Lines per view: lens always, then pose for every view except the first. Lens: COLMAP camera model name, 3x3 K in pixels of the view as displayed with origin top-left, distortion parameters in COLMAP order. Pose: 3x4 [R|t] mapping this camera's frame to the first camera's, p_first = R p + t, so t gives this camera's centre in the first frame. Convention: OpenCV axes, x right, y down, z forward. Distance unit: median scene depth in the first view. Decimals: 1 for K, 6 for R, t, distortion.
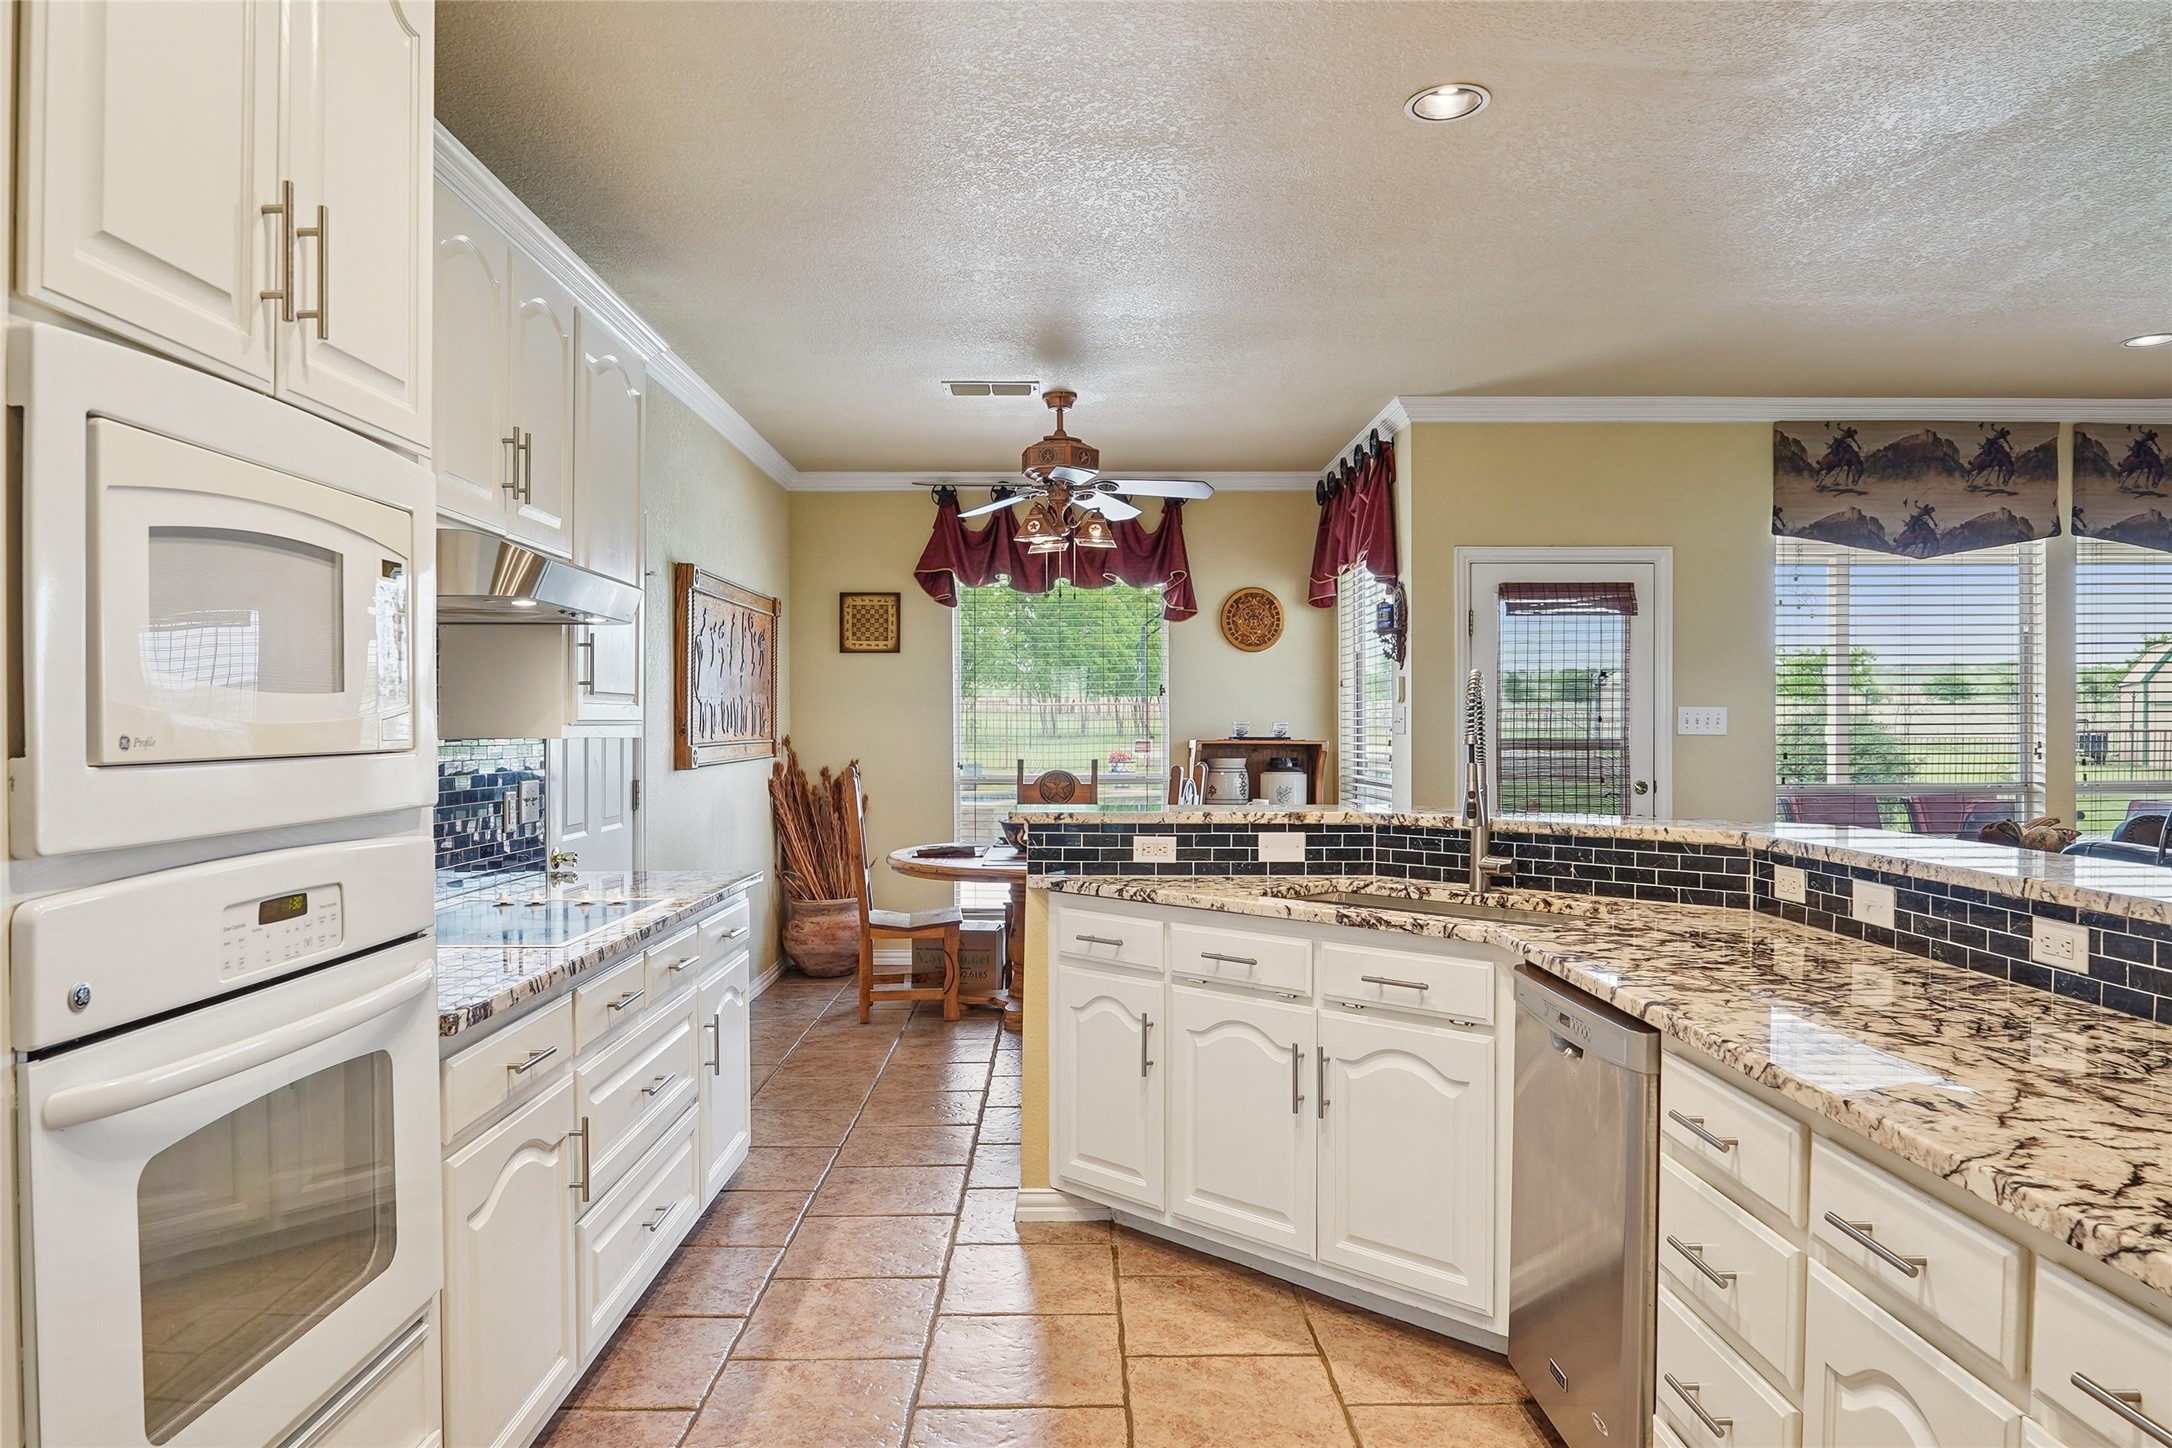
lens RADIAL K [[1358.1, 0, 1087.7], [0, 1358.1, 725.2], [0, 0, 1]] dist [-0.027464, 0.002841]
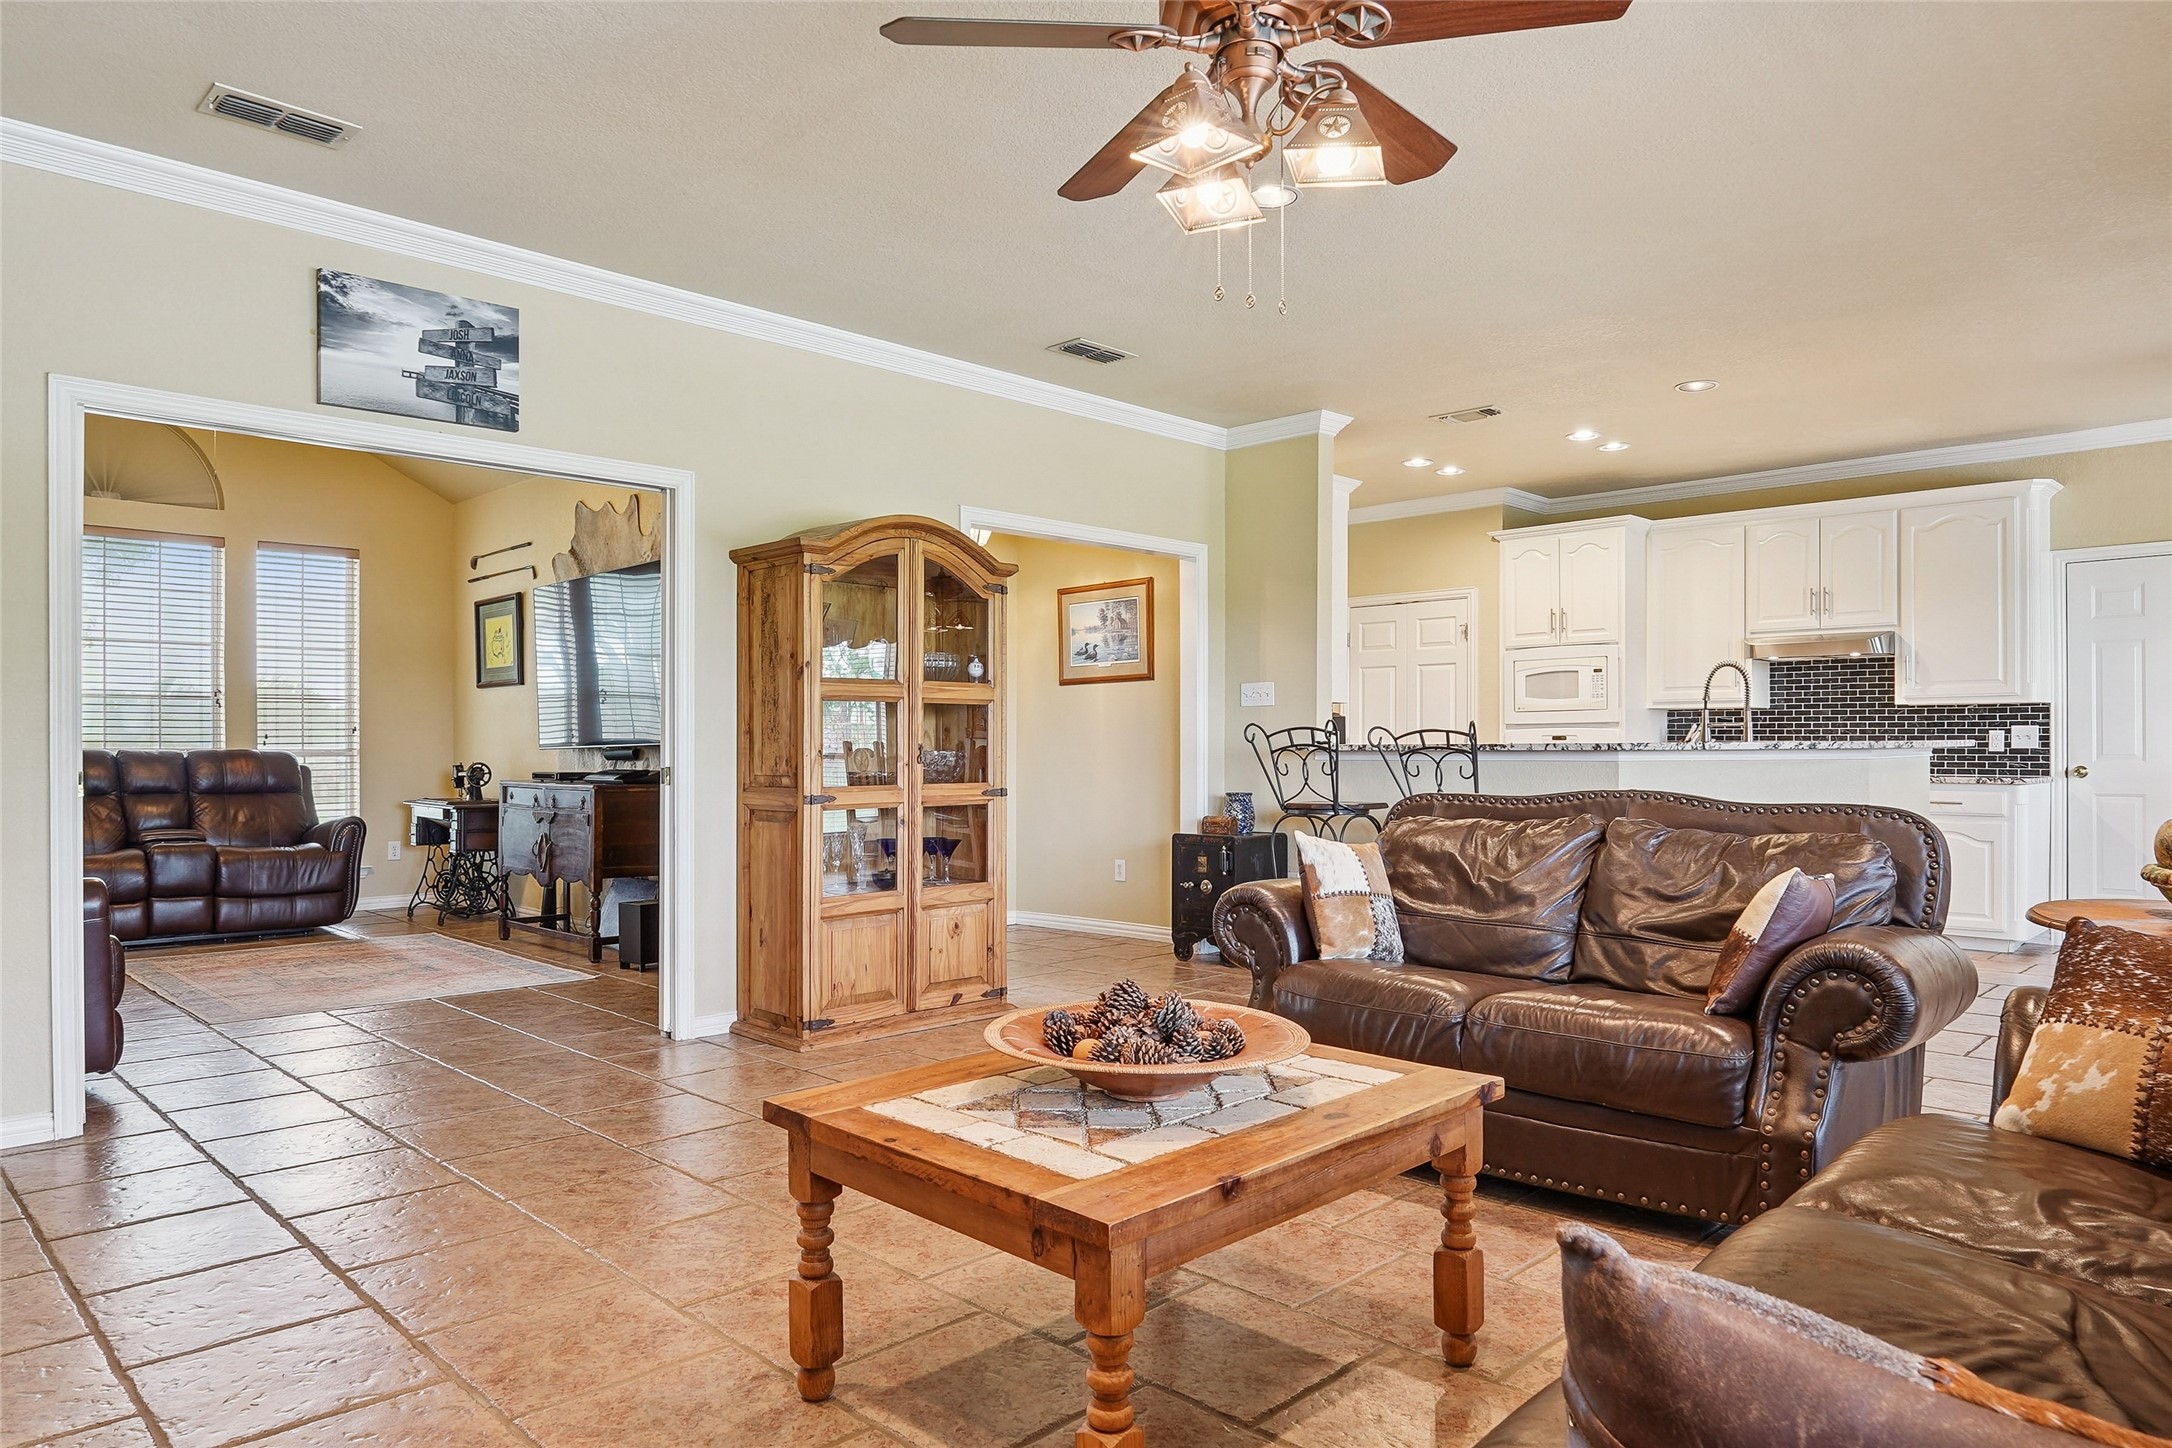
lens RADIAL K [[1358.1, 0, 1074.8], [0, 1358.1, 760.5], [0, 0, 1]] dist [-0.027464, 0.002841]
pose [[-0.716713, 0.013877, -0.697230, 1.229593], [0.006837, 0.999894, 0.012873, 0.037248], [0.697335, 0.004459, -0.716732, 0.939047]]
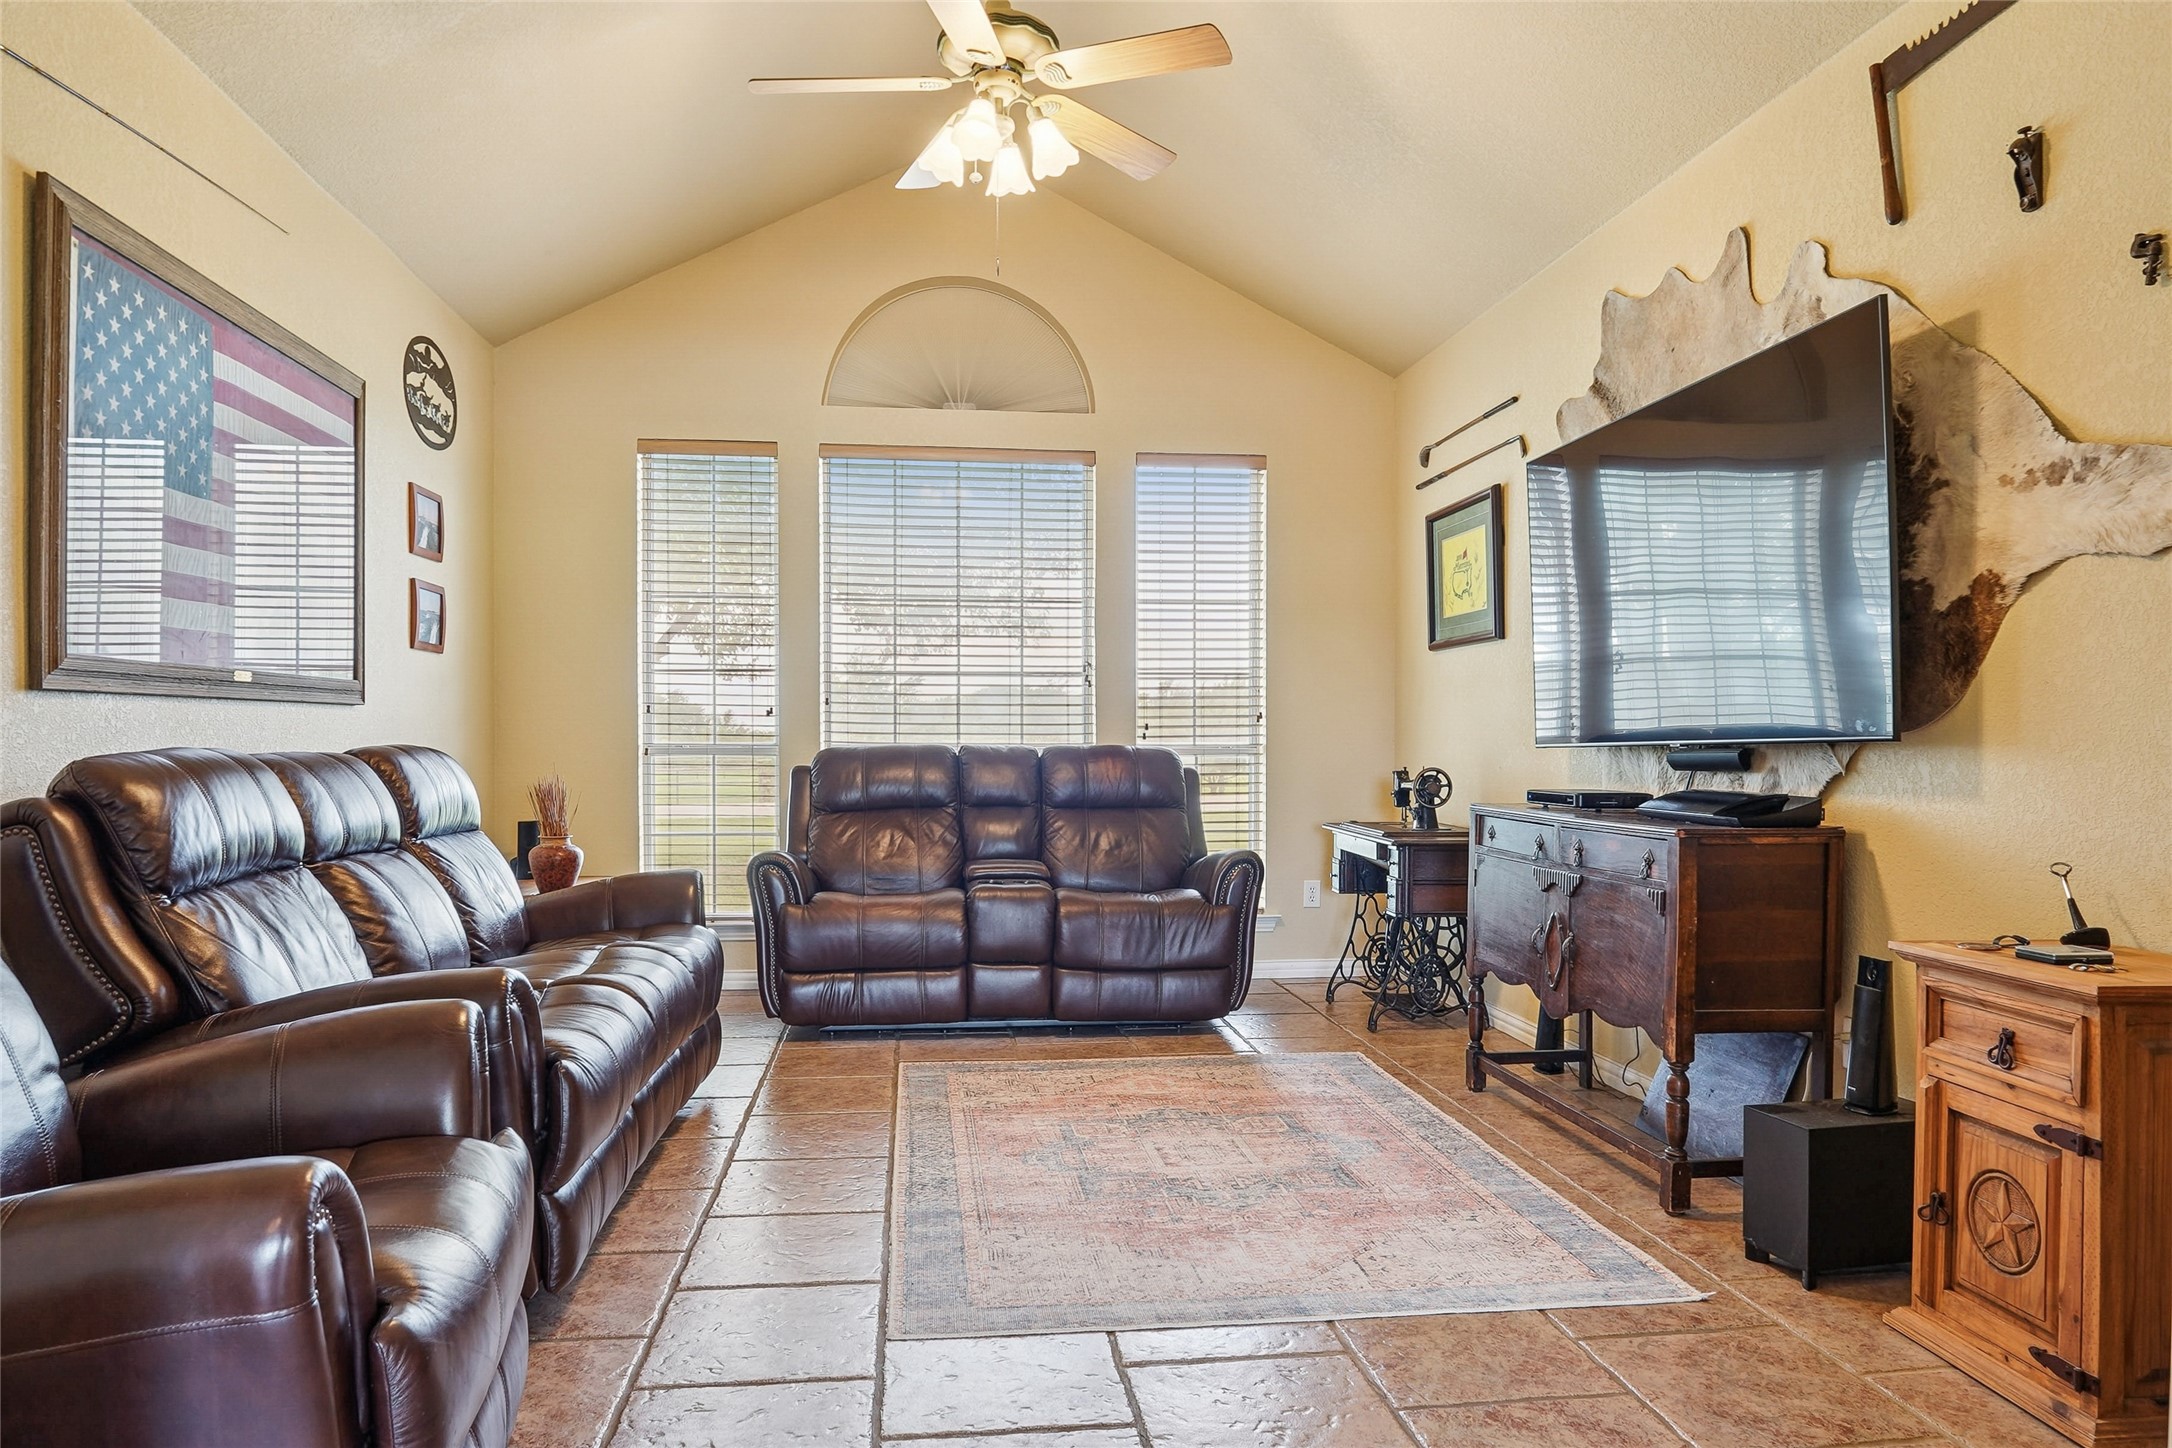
lens RADIAL K [[1358.1, 0, 1069.5], [0, 1358.1, 728.2], [0, 0, 1]] dist [-0.027464, 0.002841]
pose [[-0.994815, 0.003886, -0.101624, 1.010646], [0.004856, 0.999945, -0.009306, 0.034725], [0.101583, -0.009751, -0.994779, 0.331539]]
